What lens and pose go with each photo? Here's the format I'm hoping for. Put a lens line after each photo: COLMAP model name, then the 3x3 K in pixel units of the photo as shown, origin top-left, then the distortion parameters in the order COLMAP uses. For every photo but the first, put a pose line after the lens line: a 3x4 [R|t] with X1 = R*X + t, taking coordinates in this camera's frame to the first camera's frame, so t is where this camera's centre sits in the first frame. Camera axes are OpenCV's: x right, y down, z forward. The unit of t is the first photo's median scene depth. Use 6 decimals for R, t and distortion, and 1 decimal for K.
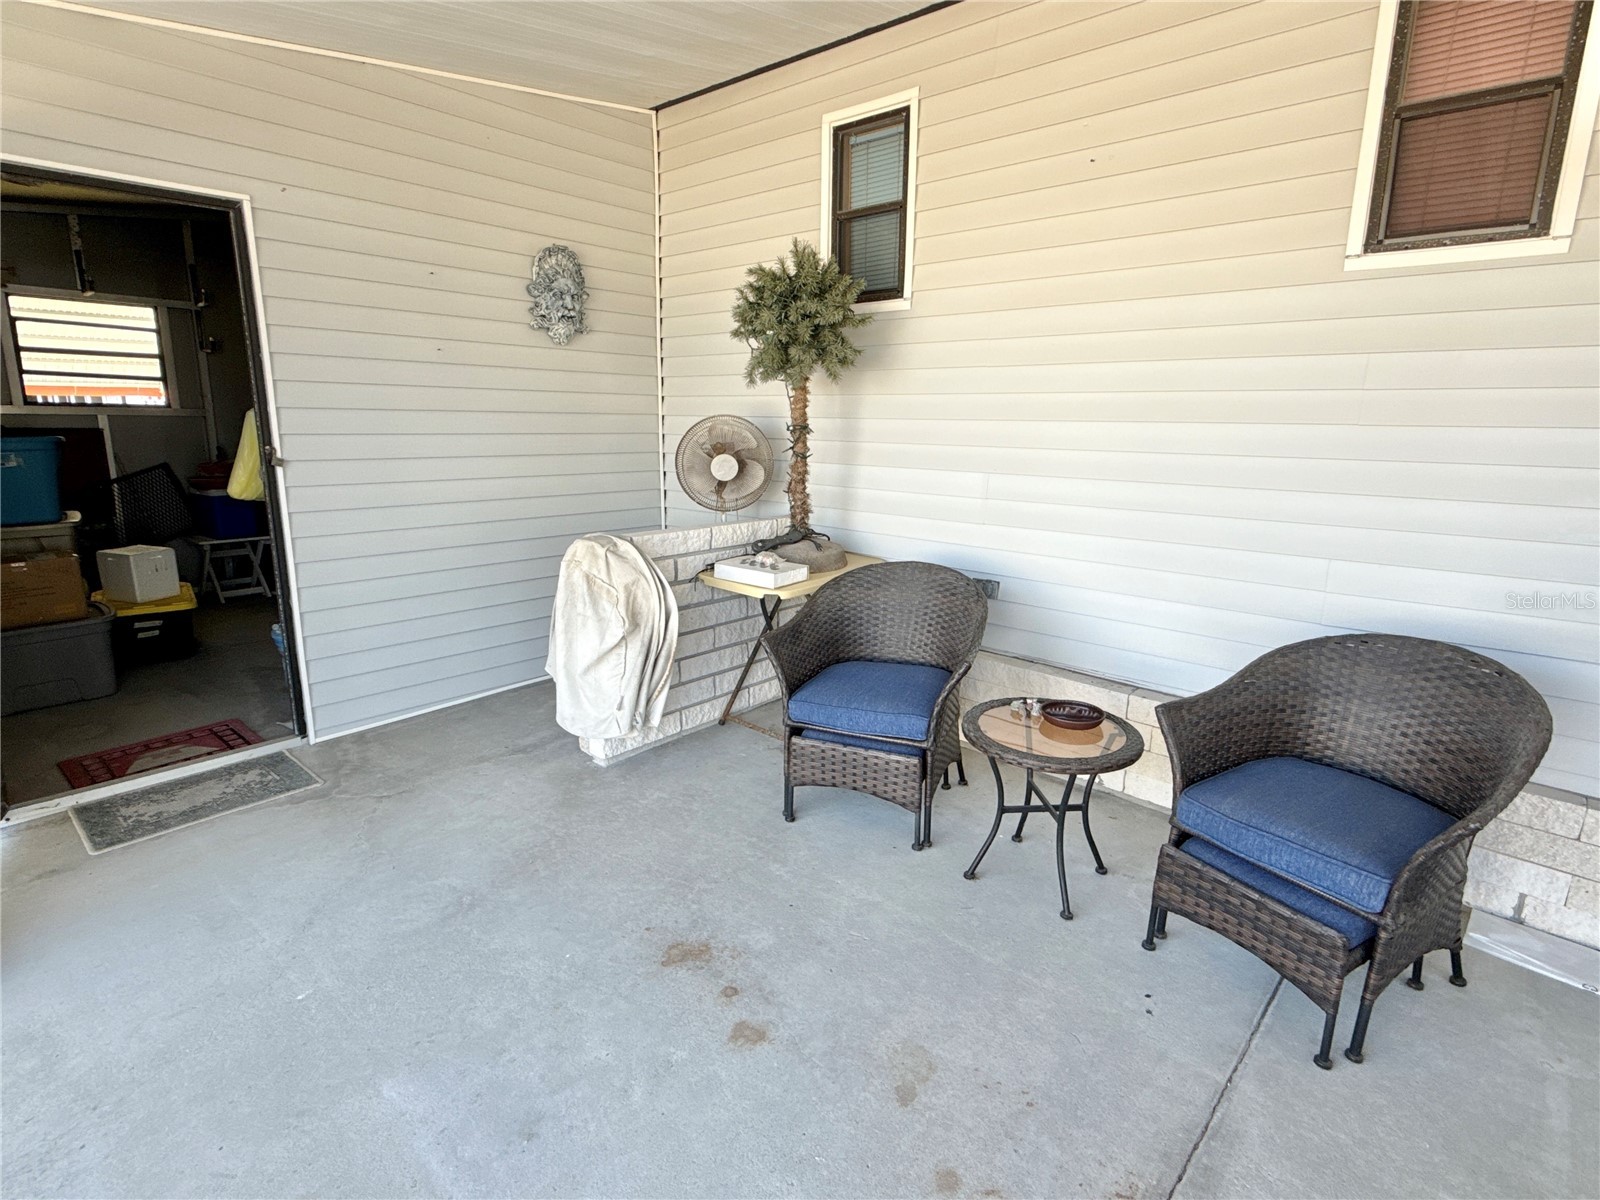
lens RADIAL K [[819.2, 0, 790.4], [0, 819.2, 598.7], [0, 0, 1]] dist [-0.006686, -0.000857]
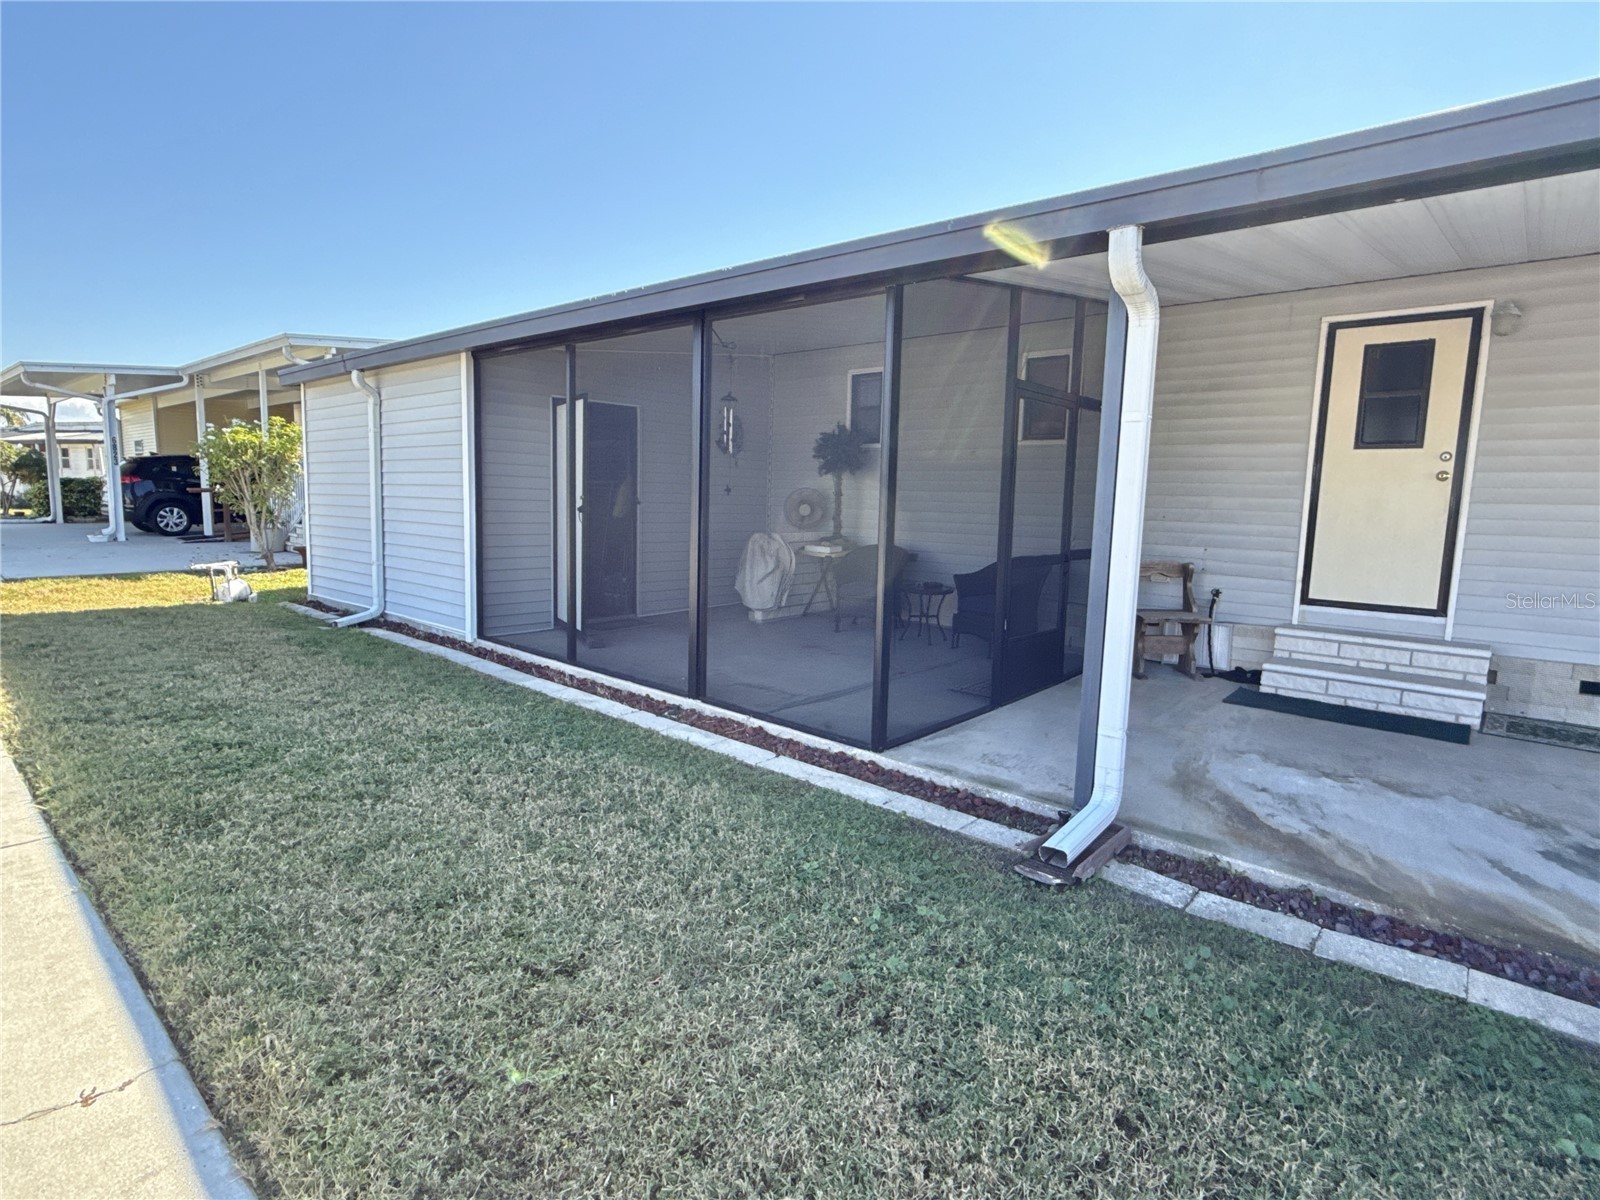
lens RADIAL K [[819.2, 0, 807.0], [0, 819.2, 593.6], [0, 0, 1]] dist [-0.006686, -0.000857]
pose [[0.999424, 0.015886, 0.029987, -0.155325], [-0.012946, 0.995315, -0.095812, 0.337898], [-0.031369, 0.095369, 0.994948, -1.467411]]
